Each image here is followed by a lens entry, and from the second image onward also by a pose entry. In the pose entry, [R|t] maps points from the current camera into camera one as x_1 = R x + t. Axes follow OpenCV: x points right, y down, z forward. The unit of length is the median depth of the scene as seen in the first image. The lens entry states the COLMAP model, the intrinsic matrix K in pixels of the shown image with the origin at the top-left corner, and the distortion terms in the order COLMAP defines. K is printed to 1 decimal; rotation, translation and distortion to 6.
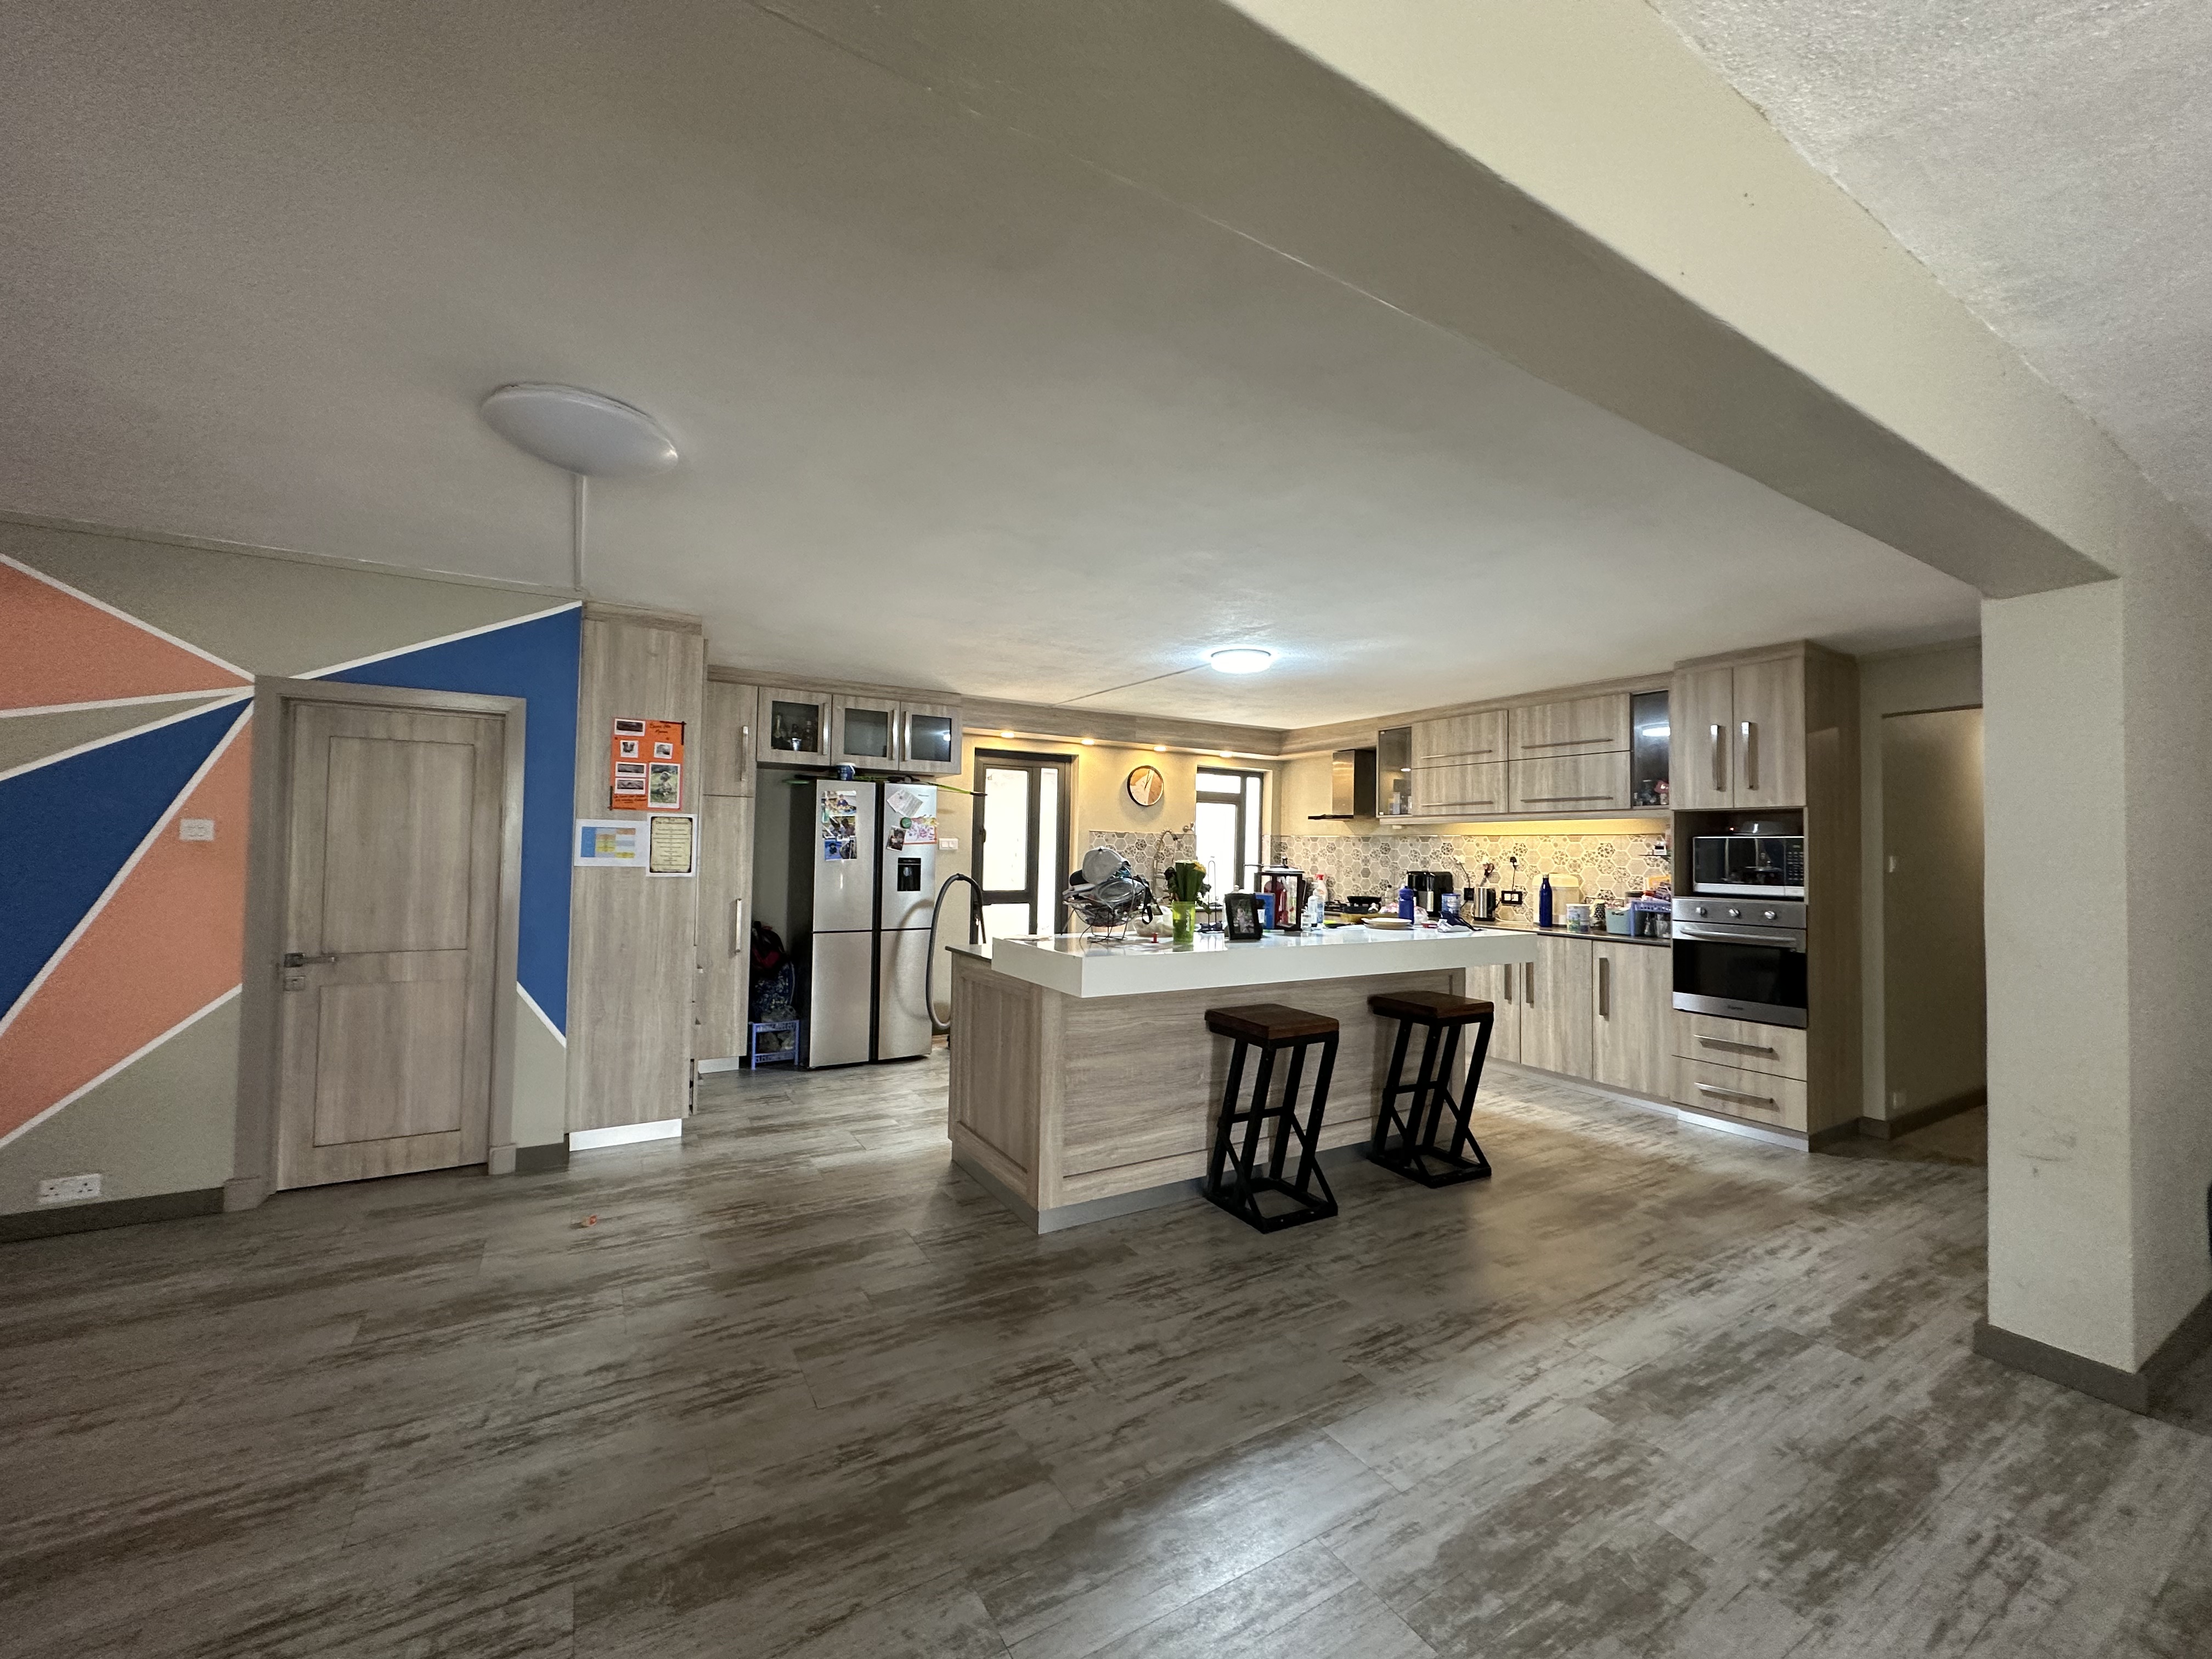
lens RADIAL K [[883.0, 0, 1104.7], [0, 883.0, 825.4], [0, 0, 1]] dist [0.001852, 0.000001]
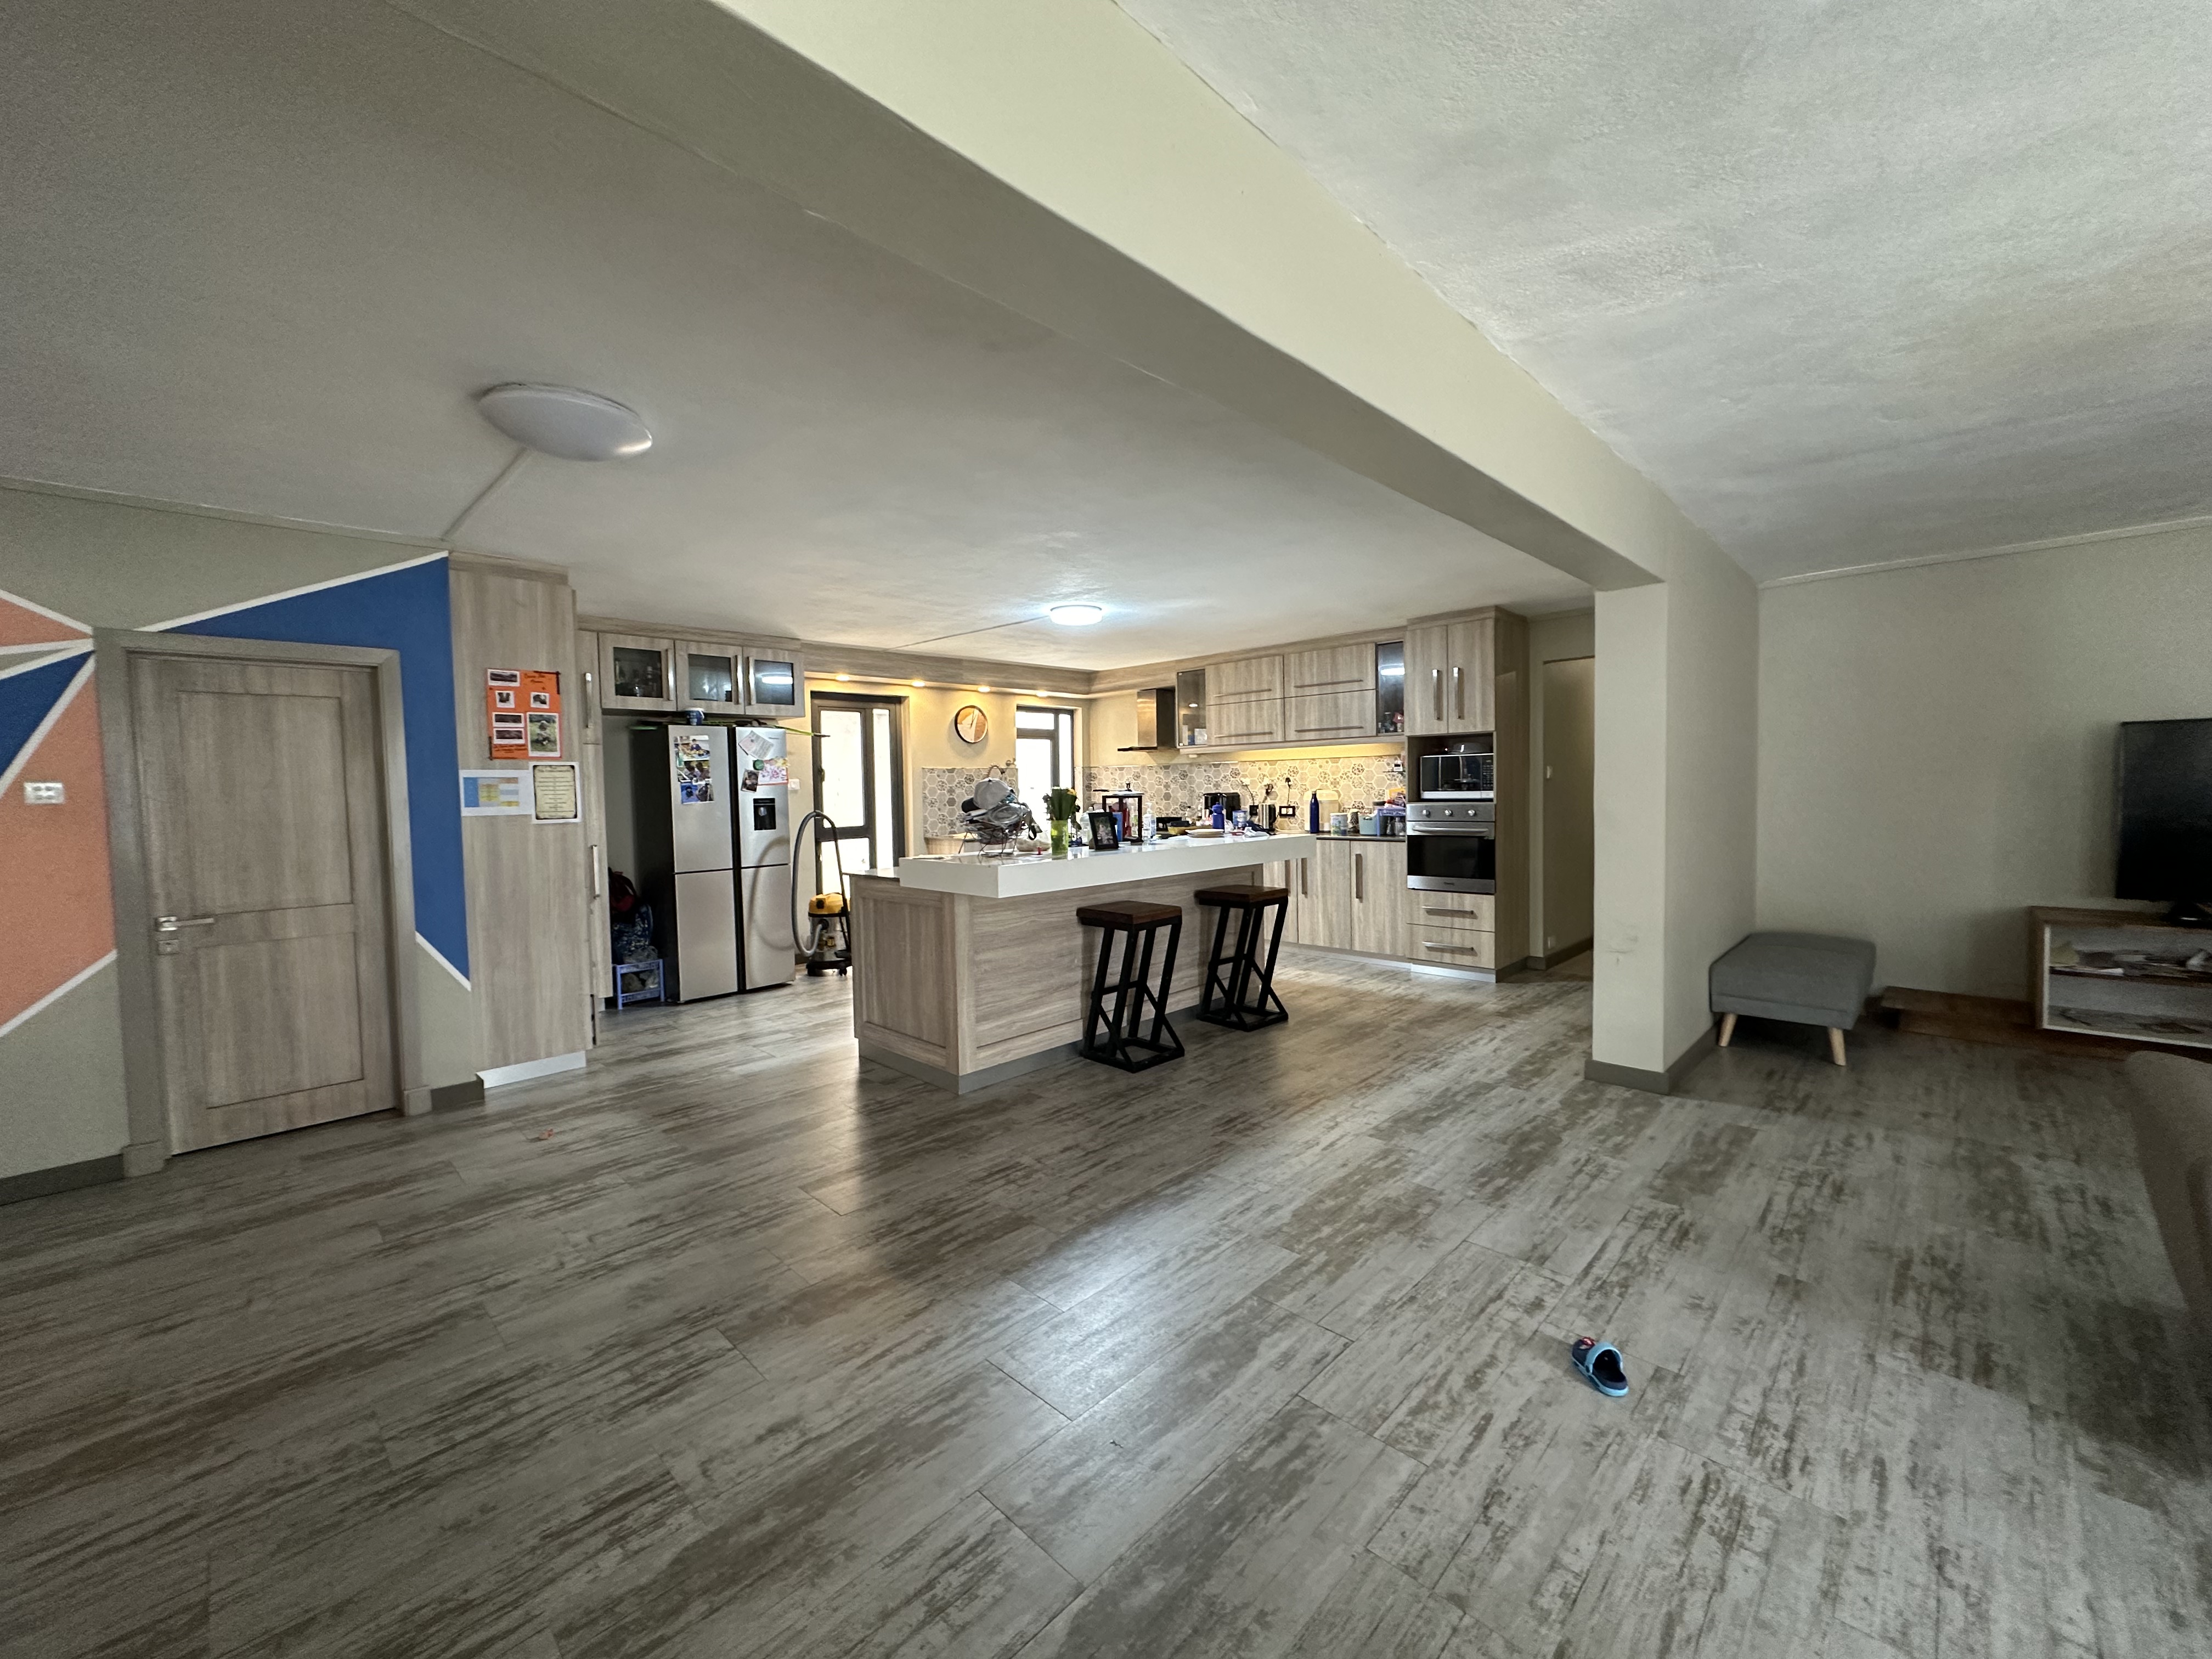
lens RADIAL K [[883.0, 0, 1105.8], [0, 883.0, 825.5], [0, 0, 1]] dist [0.001852, 0.000001]
pose [[0.966855, -0.048536, 0.250670, -0.145373], [0.030053, 0.996575, 0.077045, 0.000792], [-0.253551, -0.066958, 0.965002, -0.184818]]
